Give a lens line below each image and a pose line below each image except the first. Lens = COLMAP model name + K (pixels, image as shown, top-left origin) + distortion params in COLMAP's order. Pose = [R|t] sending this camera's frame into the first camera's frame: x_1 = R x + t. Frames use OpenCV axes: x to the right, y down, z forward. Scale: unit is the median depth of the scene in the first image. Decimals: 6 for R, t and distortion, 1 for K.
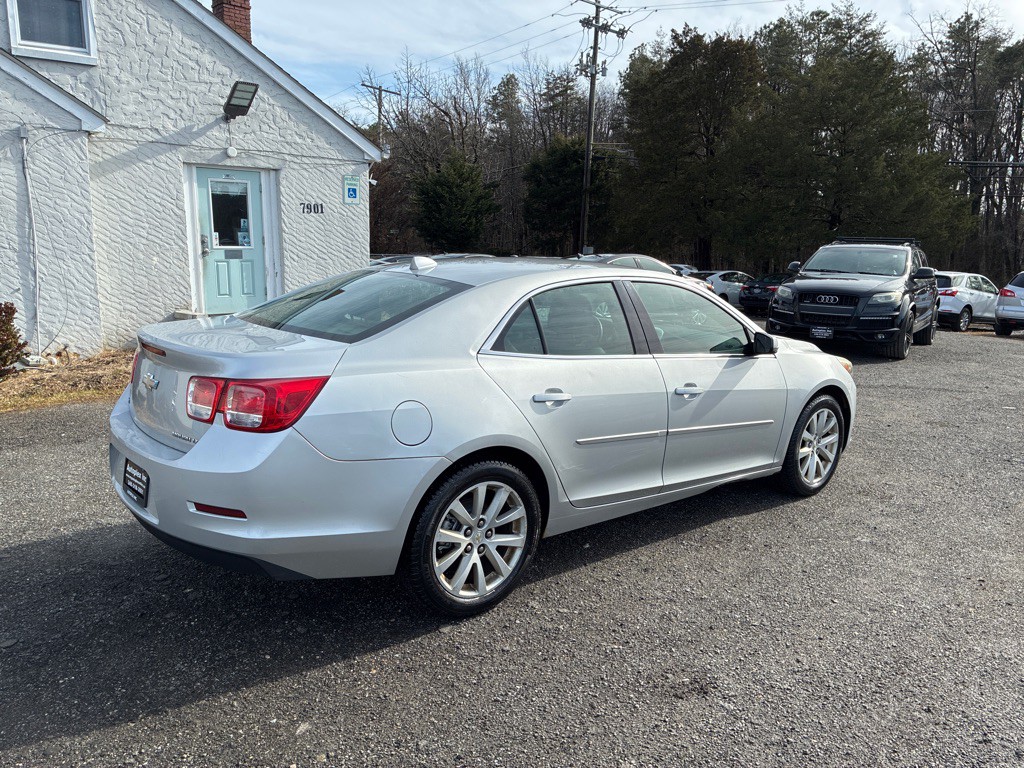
lens RADIAL K [[774.3, 0, 516.9], [0, 774.3, 389.9], [0, 0, 1]] dist [0.055783, -0.072720]
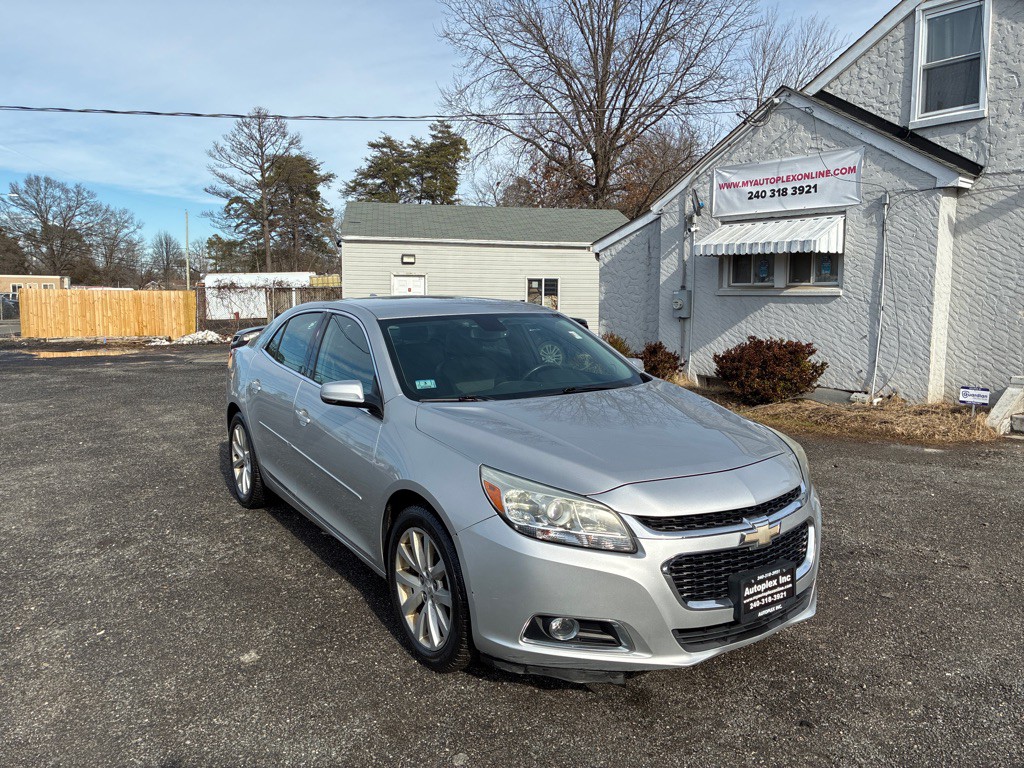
lens RADIAL K [[770.9, 0, 525.6], [0, 770.9, 384.1], [0, 0, 1]] dist [0.071603, -0.090300]
pose [[-0.103559, 0.102895, -0.989287, 0.455236], [-0.189156, 0.974445, 0.121152, -0.084439], [0.976471, 0.199675, -0.081449, 0.505166]]
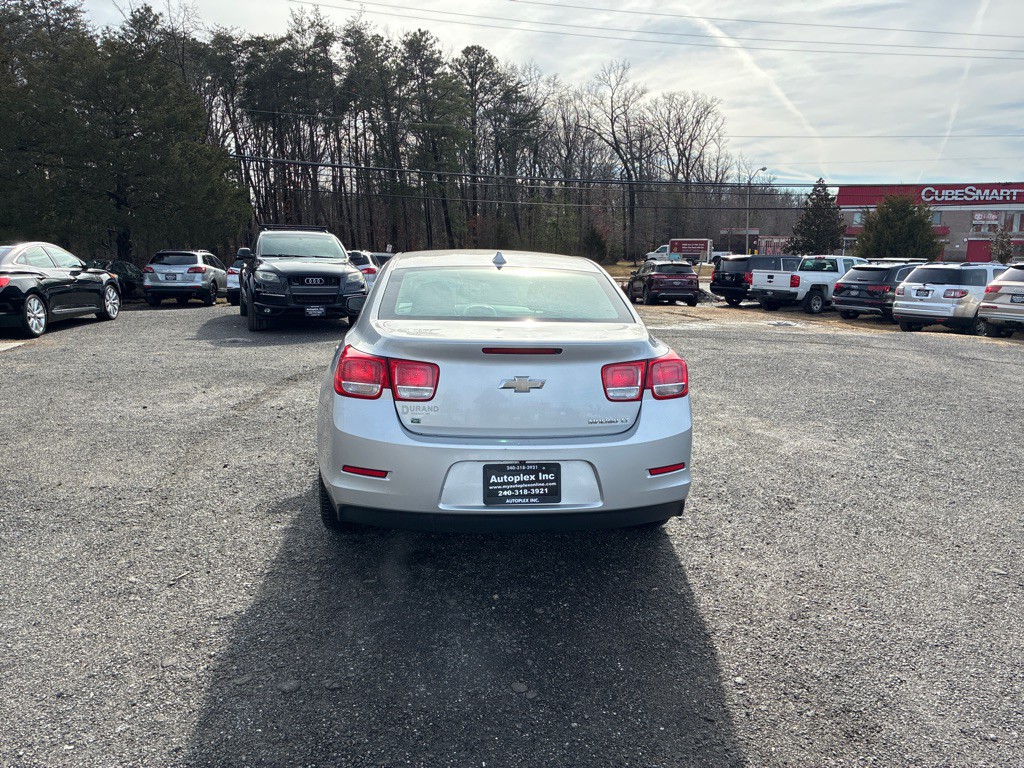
lens RADIAL K [[776.5, 0, 516.3], [0, 776.5, 393.3], [0, 0, 1]] dist [0.047524, -0.066348]
pose [[0.567378, -0.172090, 0.805275, -0.368565], [0.152235, 0.982983, 0.102806, -0.029445], [-0.809263, 0.064261, 0.583921, 0.123081]]
